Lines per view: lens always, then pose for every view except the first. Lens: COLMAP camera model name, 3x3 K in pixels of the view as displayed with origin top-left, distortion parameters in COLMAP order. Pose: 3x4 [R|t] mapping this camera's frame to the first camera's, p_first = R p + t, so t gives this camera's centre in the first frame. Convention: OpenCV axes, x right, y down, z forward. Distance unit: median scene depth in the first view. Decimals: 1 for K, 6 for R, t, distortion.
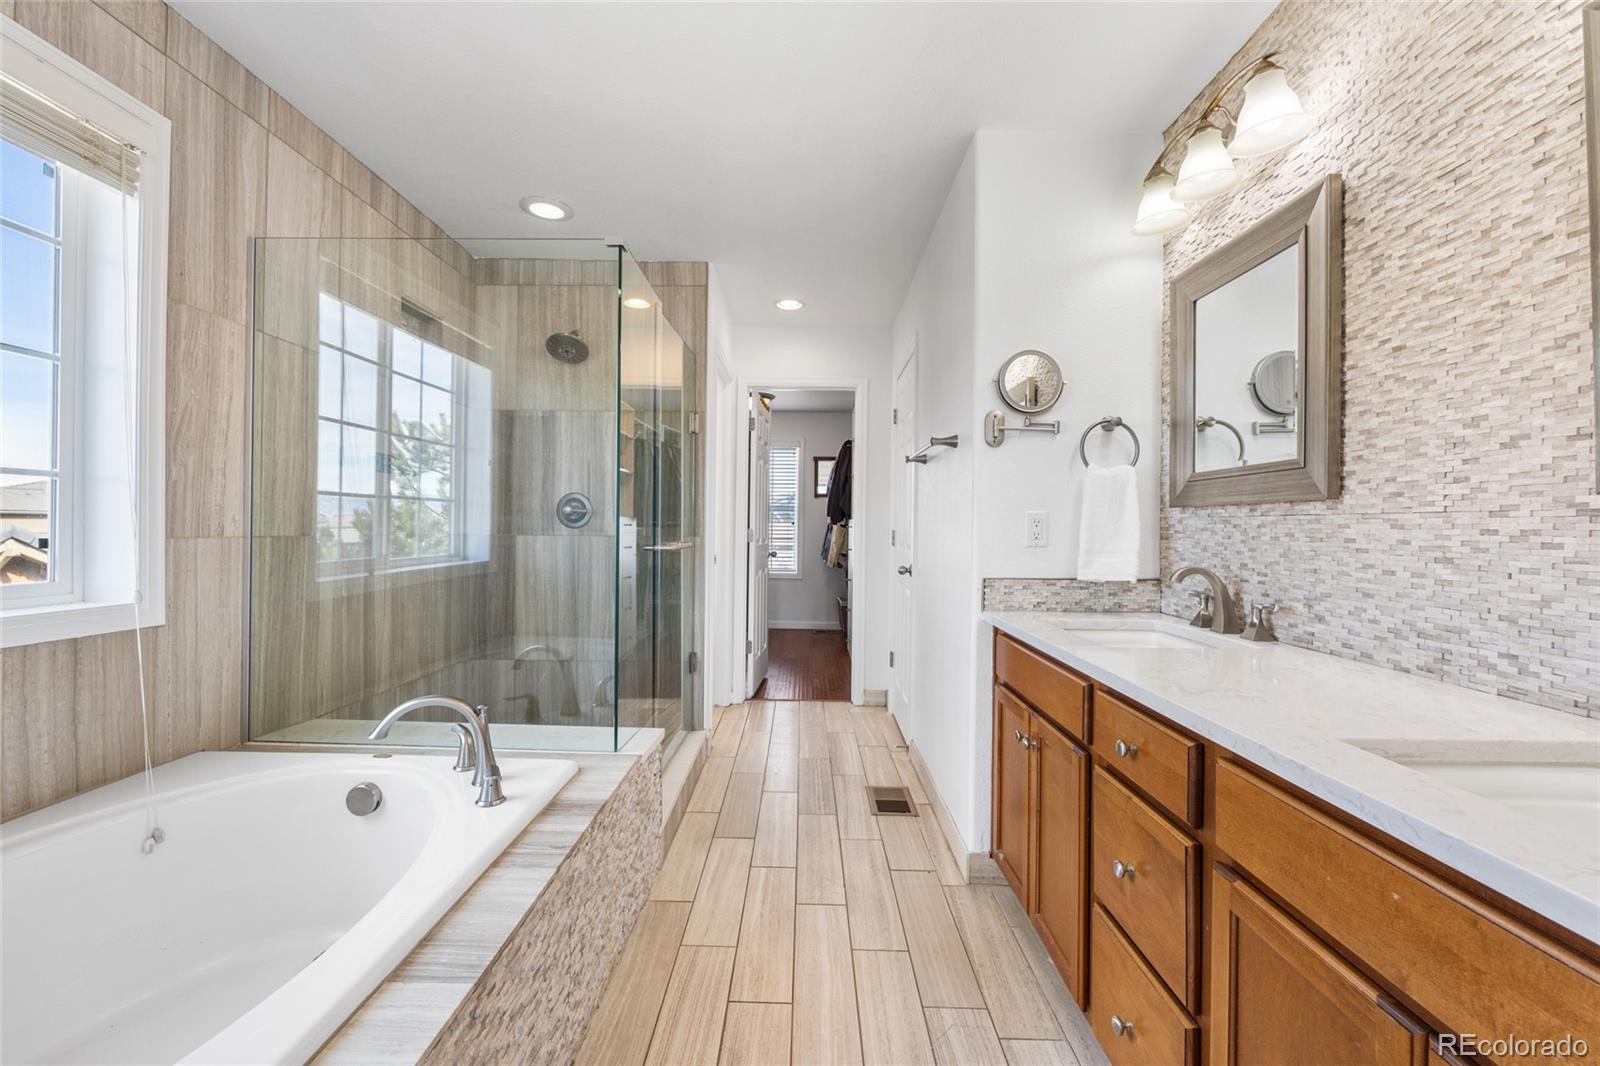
lens RADIAL K [[644.0, 0, 799.2], [0, 644.0, 527.3], [0, 0, 1]] dist [0.000204, 0.000880]
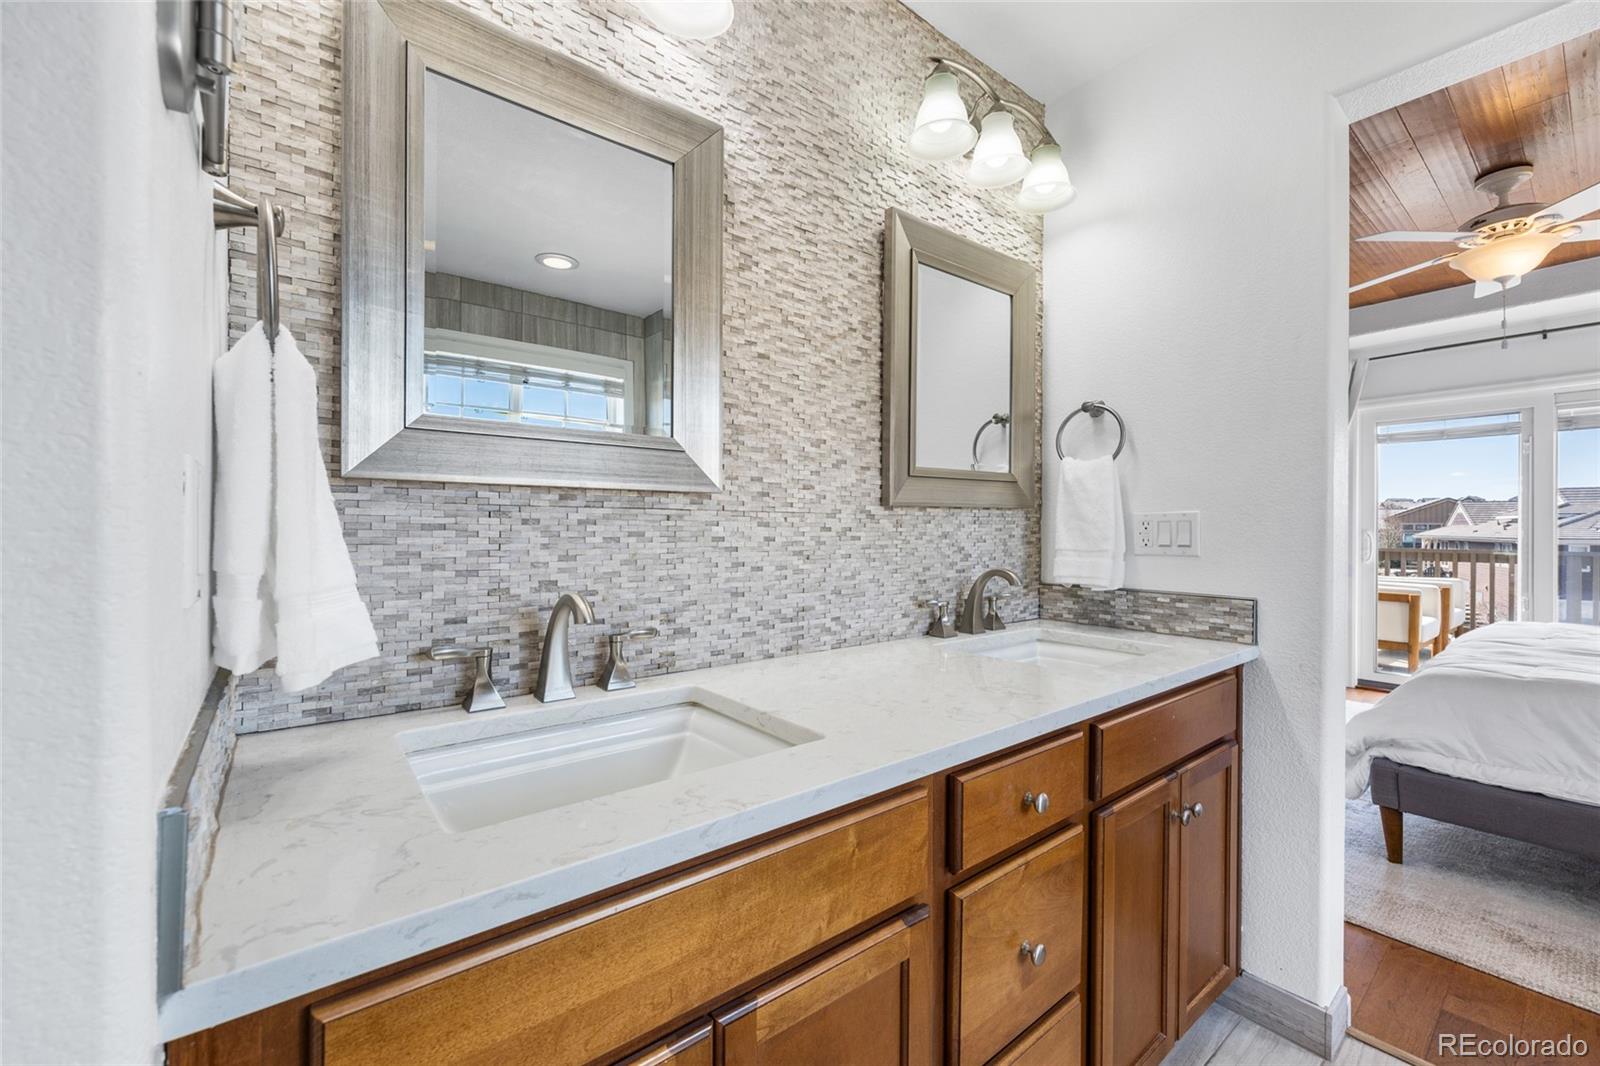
lens RADIAL K [[644.0, 0, 786.3], [0, 644.0, 530.8], [0, 0, 1]] dist [0.000204, 0.000880]
pose [[-0.617672, -0.013043, 0.786328, 0.070294], [-0.008055, 0.999915, 0.010259, -0.001793], [-0.786395, 0.000003, -0.617724, 1.631493]]
